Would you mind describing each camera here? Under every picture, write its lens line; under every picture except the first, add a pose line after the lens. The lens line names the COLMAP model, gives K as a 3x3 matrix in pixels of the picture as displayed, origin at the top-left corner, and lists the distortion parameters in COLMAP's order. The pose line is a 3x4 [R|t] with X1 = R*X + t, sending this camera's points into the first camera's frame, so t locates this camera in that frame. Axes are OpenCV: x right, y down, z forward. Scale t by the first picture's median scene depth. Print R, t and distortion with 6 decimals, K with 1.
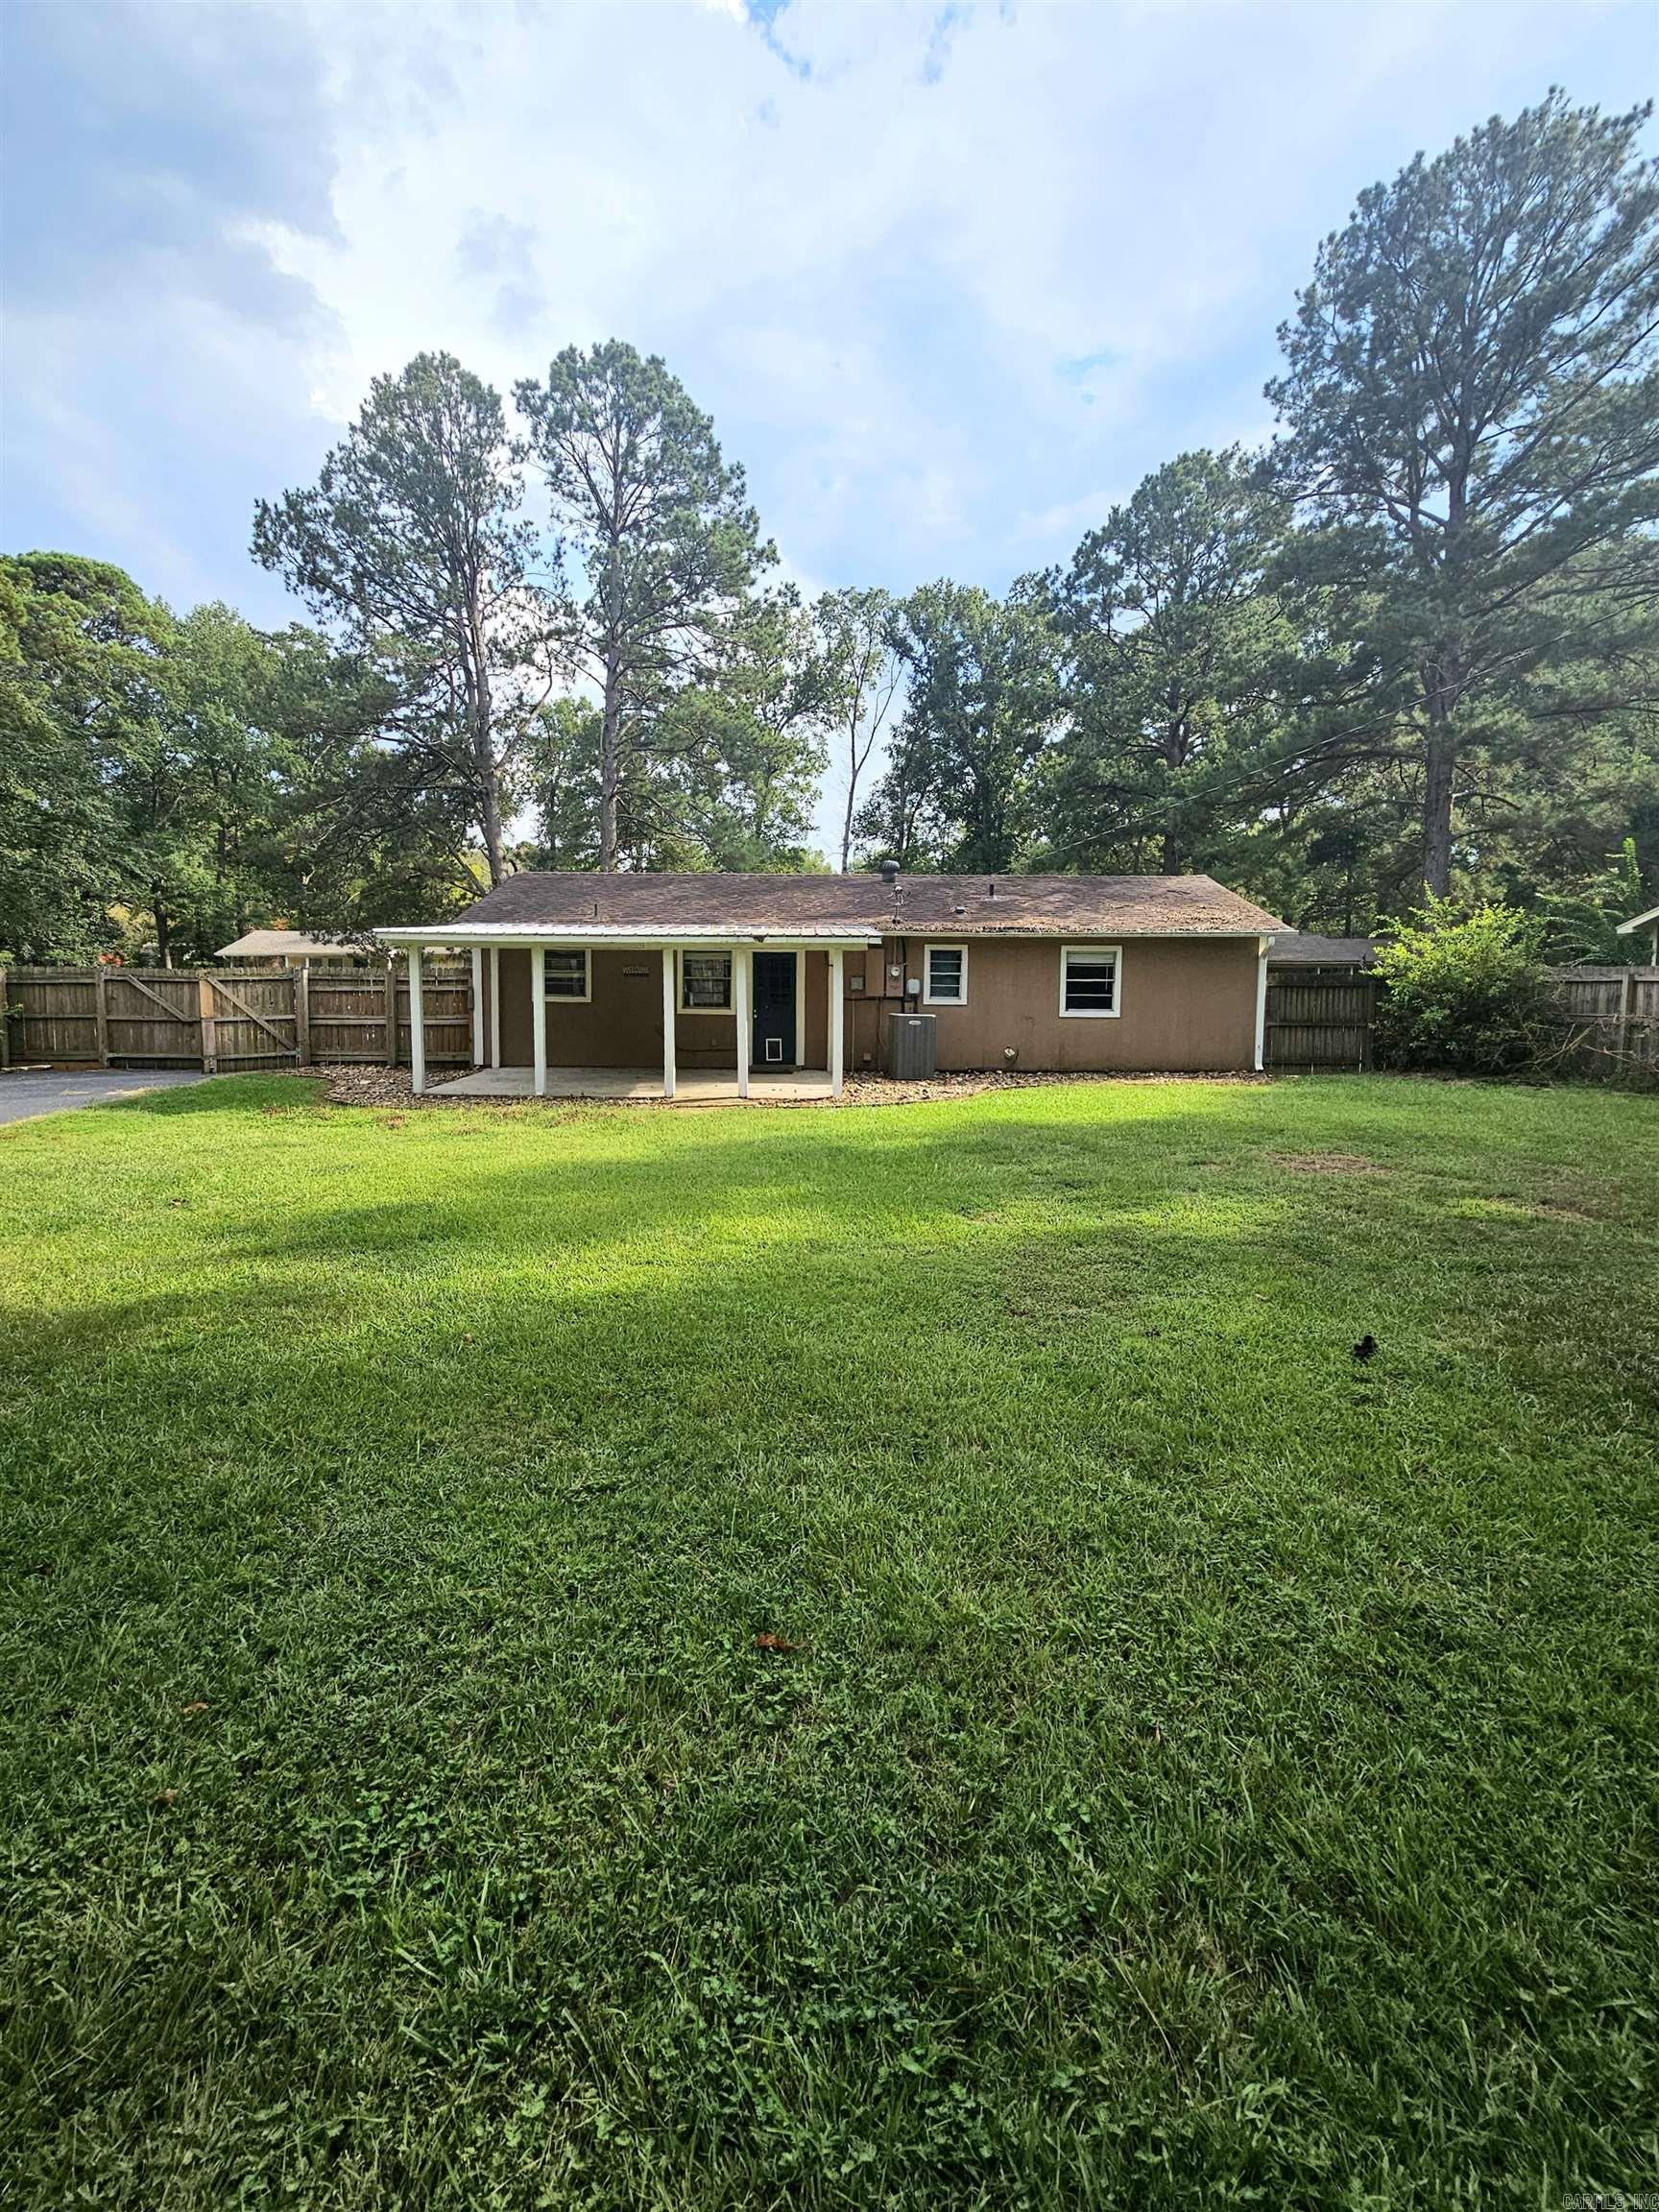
lens RADIAL K [[906.6, 0, 829.5], [0, 906.6, 1106.0], [0, 0, 1]] dist [0.000561, -0.000579]
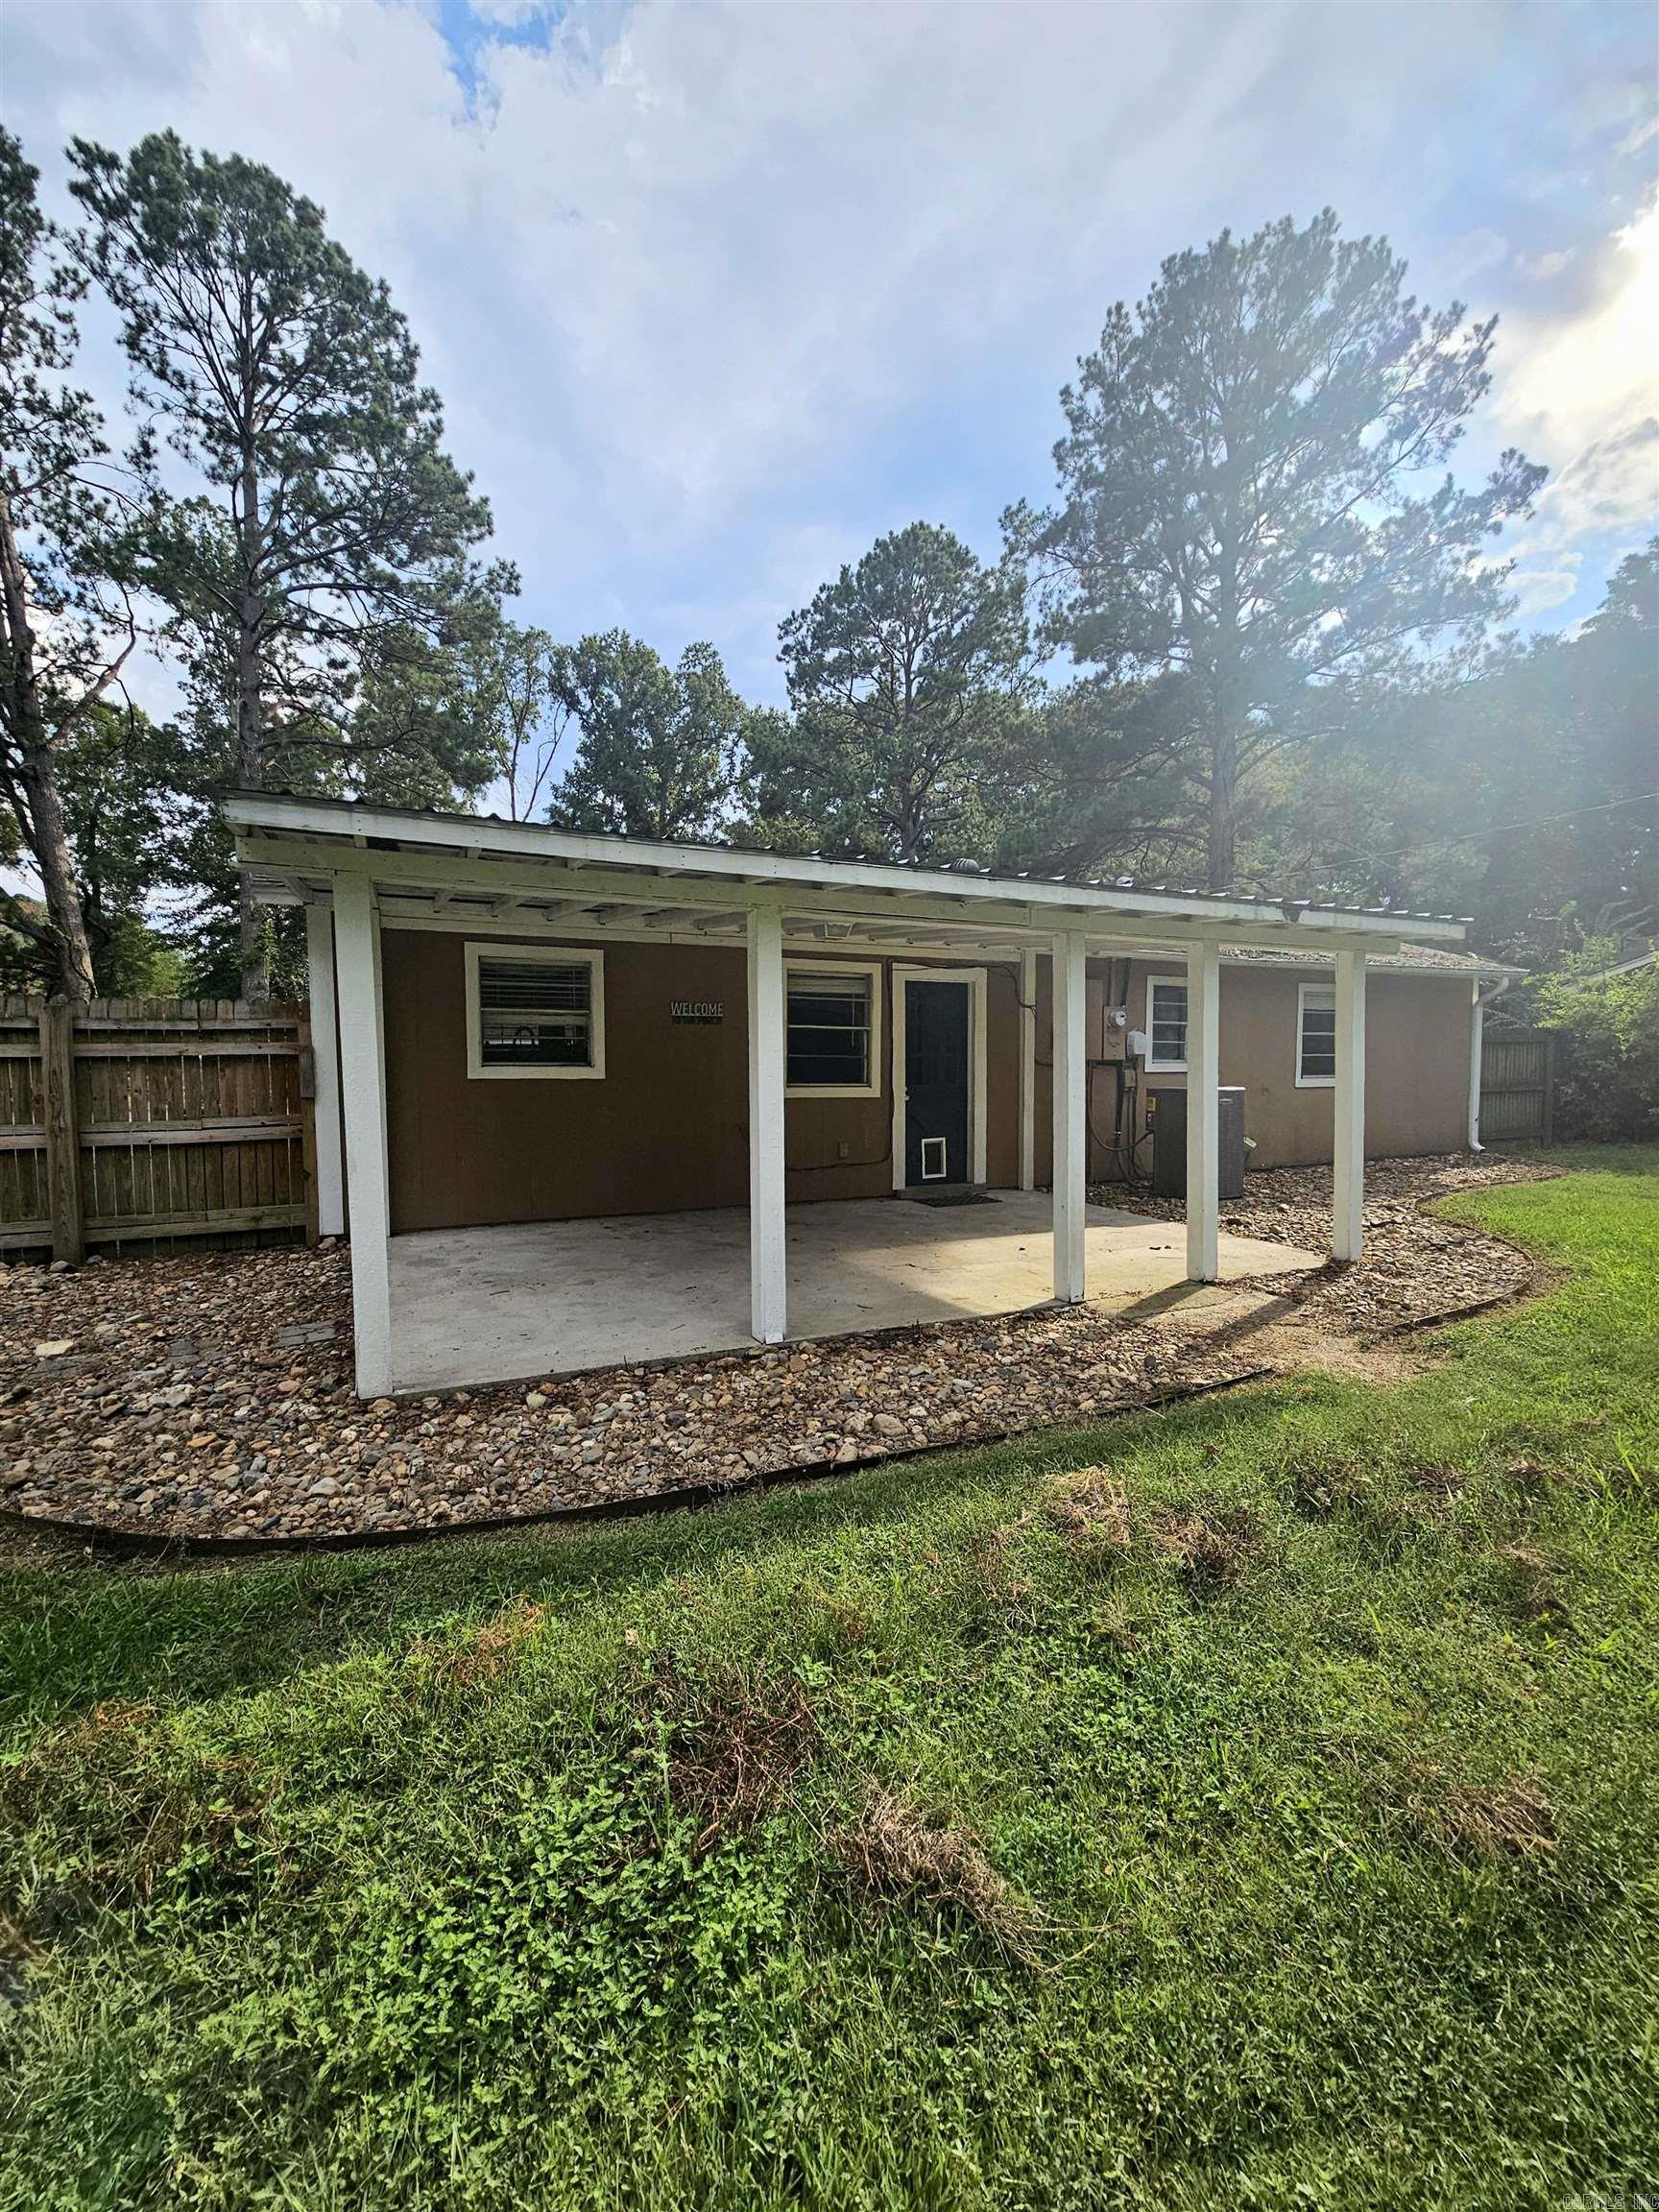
lens RADIAL K [[873.9, 0, 815.2], [0, 873.9, 1149.6], [0, 0, 1]] dist [-0.000321, 0.003305]
pose [[0.914112, -0.049745, 0.402399, -0.132696], [0.065119, 0.997574, -0.024607, -0.023171], [-0.400199, 0.048697, 0.915134, 0.212261]]
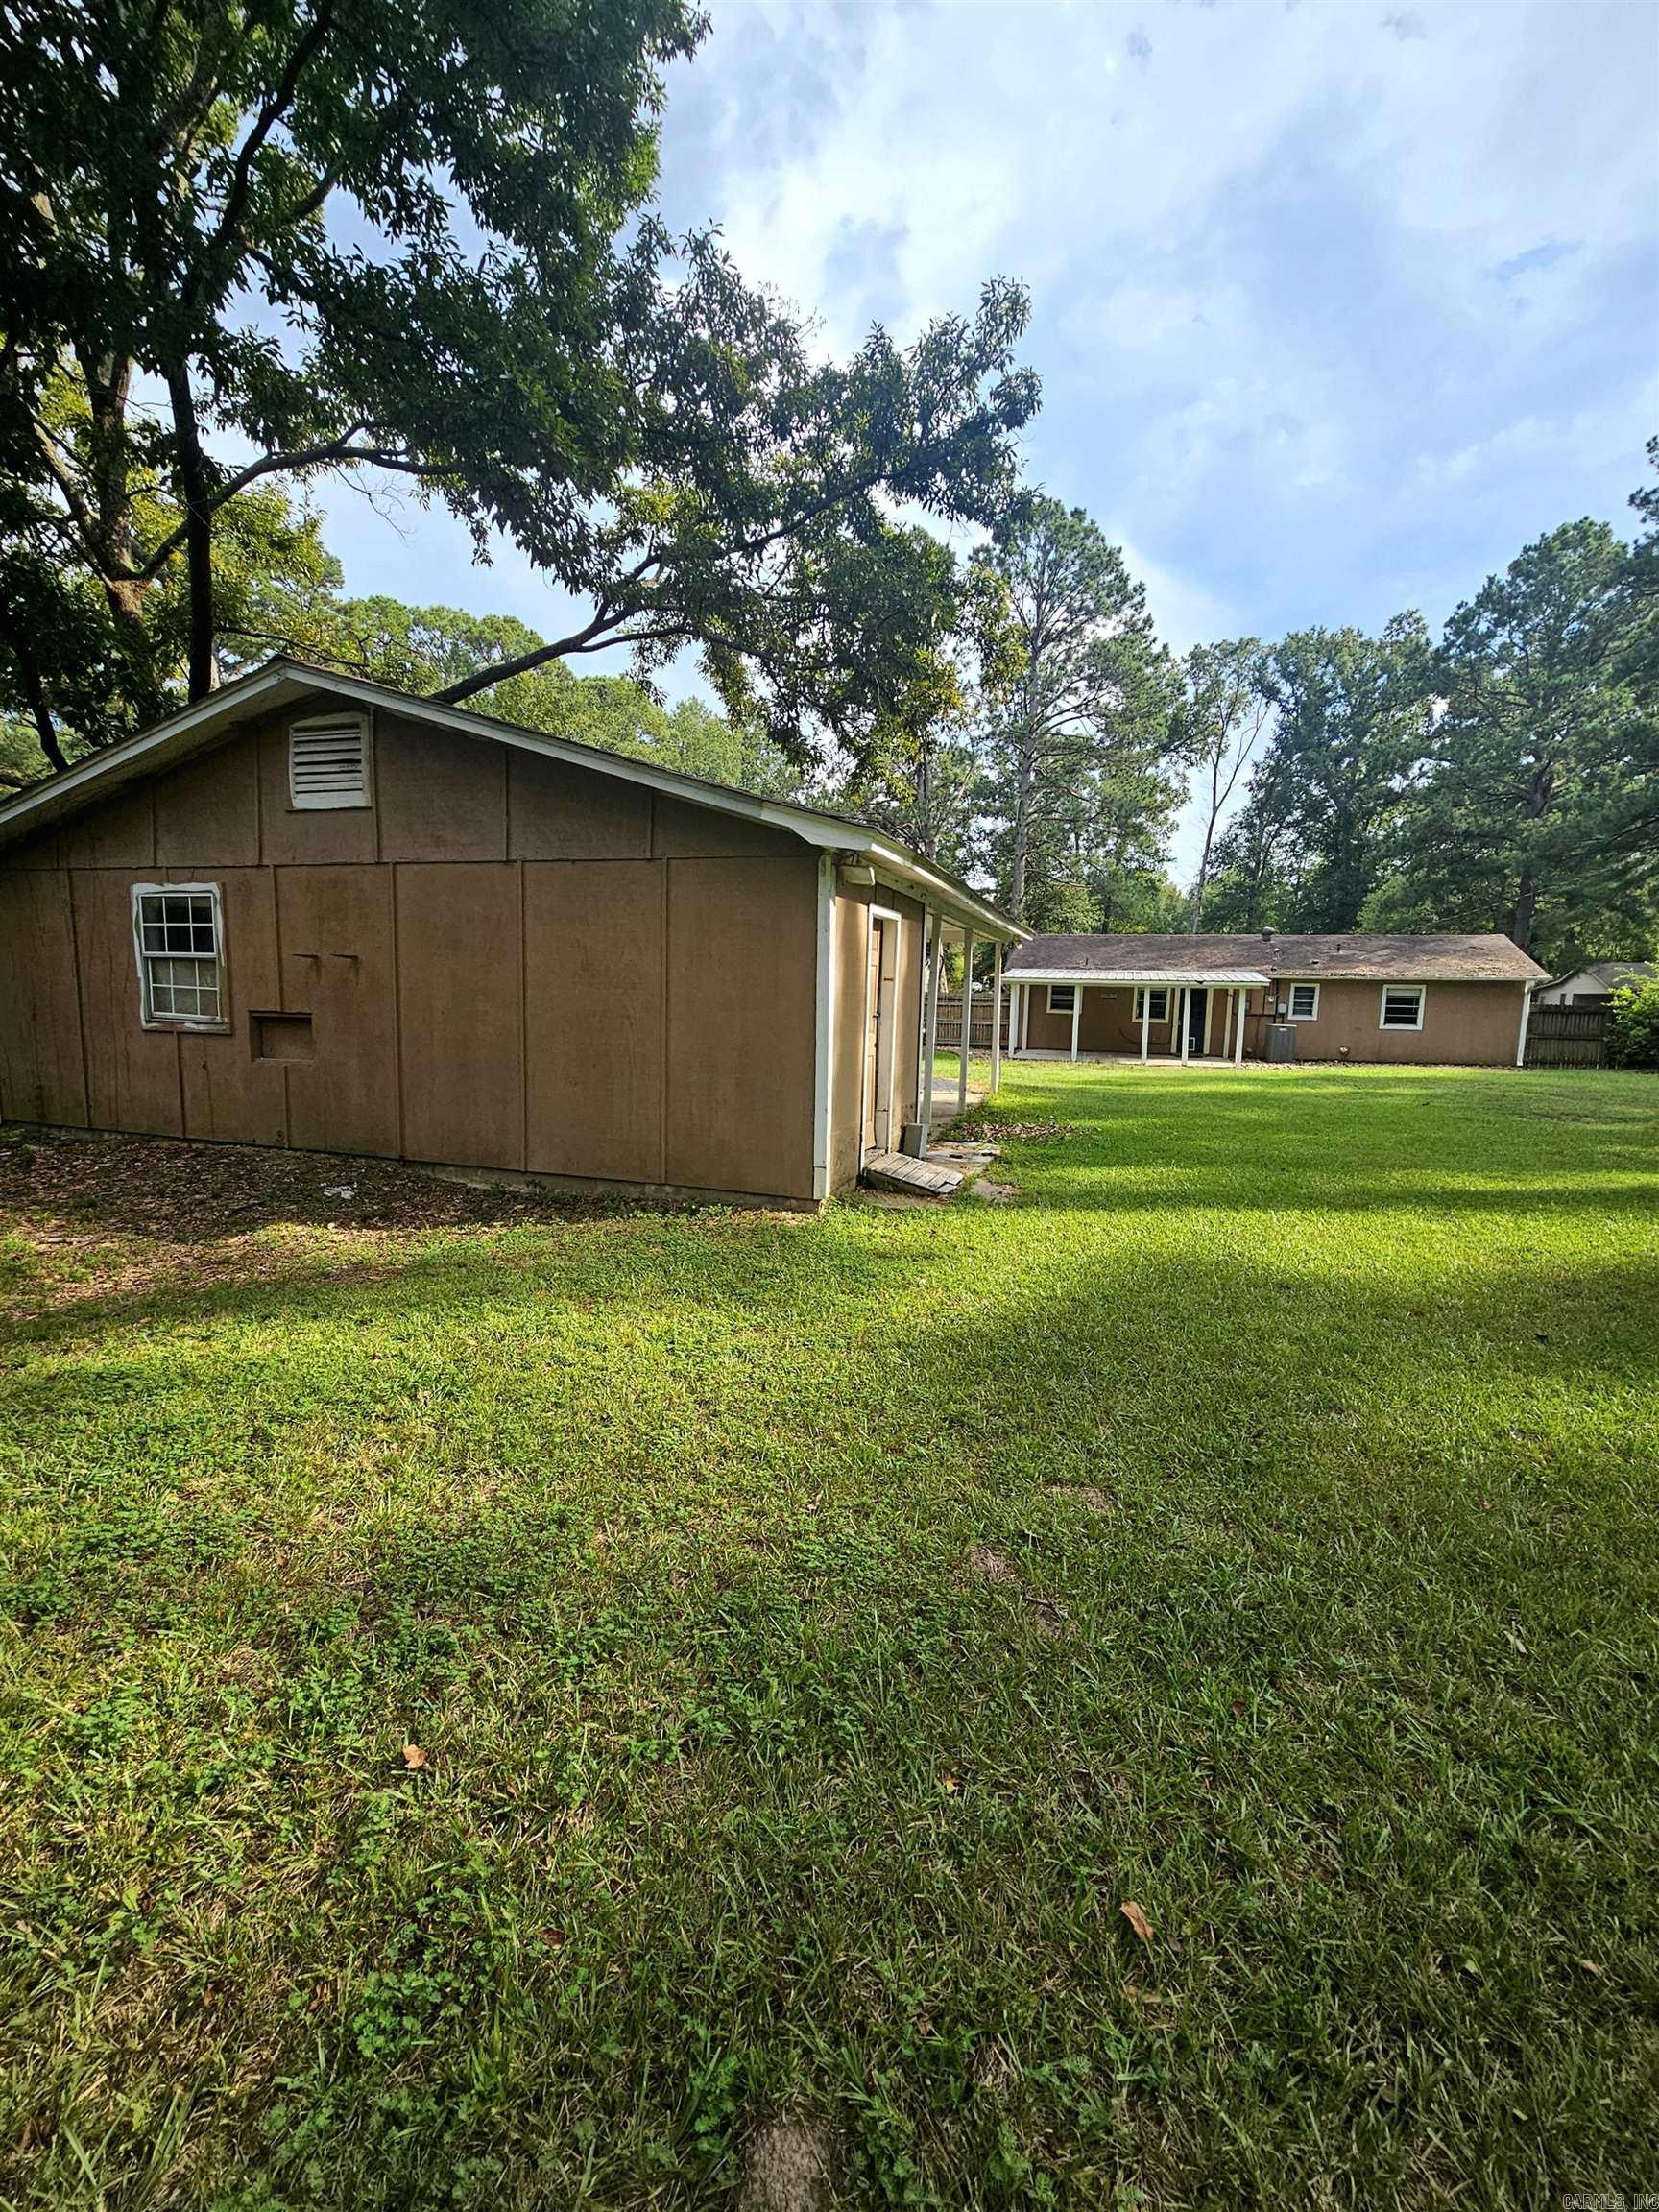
lens RADIAL K [[904.0, 0, 871.4], [0, 904.0, 1134.7], [0, 0, 1]] dist [-0.001244, -0.000367]
pose [[0.954196, 0.057823, -0.293541, -0.048752], [-0.053806, 0.998315, 0.021747, 0.040119], [0.294303, -0.004957, 0.955699, -0.311189]]
